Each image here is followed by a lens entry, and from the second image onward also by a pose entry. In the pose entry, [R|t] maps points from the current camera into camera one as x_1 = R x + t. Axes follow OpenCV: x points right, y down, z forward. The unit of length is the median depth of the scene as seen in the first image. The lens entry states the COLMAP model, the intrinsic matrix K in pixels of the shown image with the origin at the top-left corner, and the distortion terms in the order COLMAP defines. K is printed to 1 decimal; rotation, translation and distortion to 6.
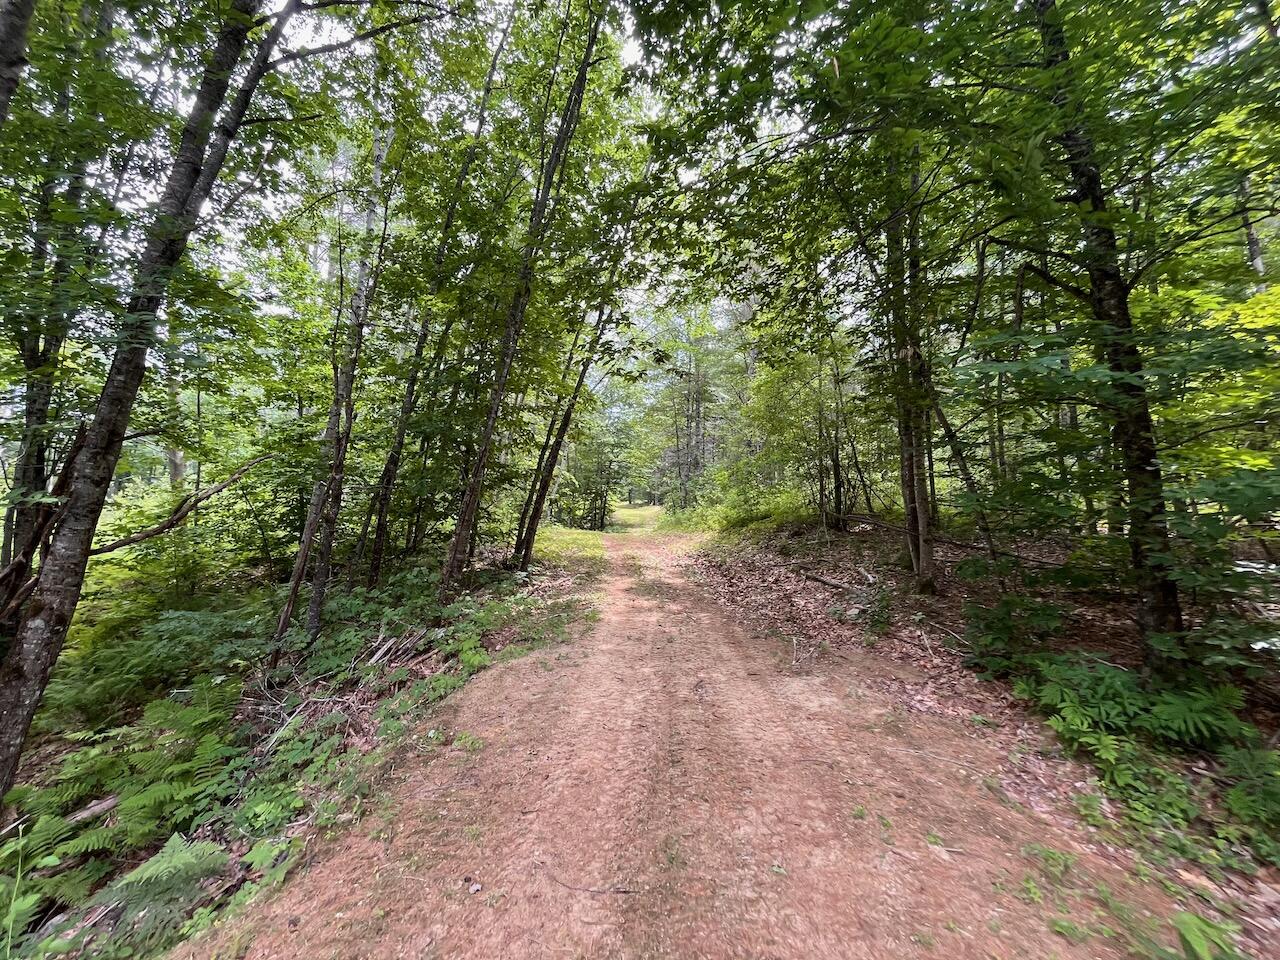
lens RADIAL K [[512.6, 0, 638.7], [0, 512.6, 479.8], [0, 0, 1]] dist [0.001307, 0.000129]
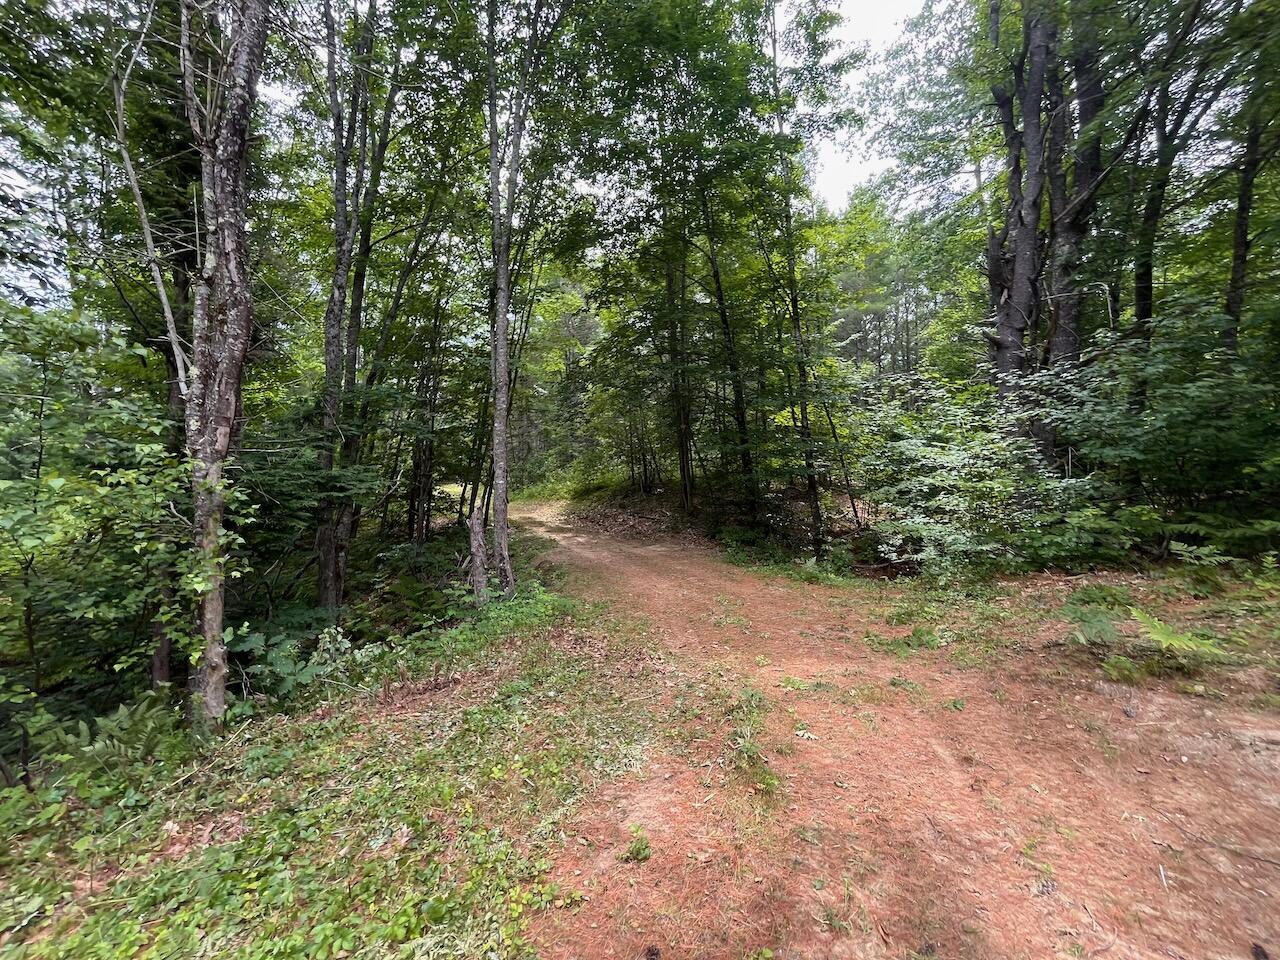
lens RADIAL K [[512.6, 0, 640.3], [0, 512.6, 482.1], [0, 0, 1]] dist [0.001307, 0.000129]
pose [[0.916590, -0.046528, 0.397112, -0.323033], [0.021919, 0.997560, 0.066289, -0.057308], [-0.399228, -0.052056, 0.915373, -0.588253]]
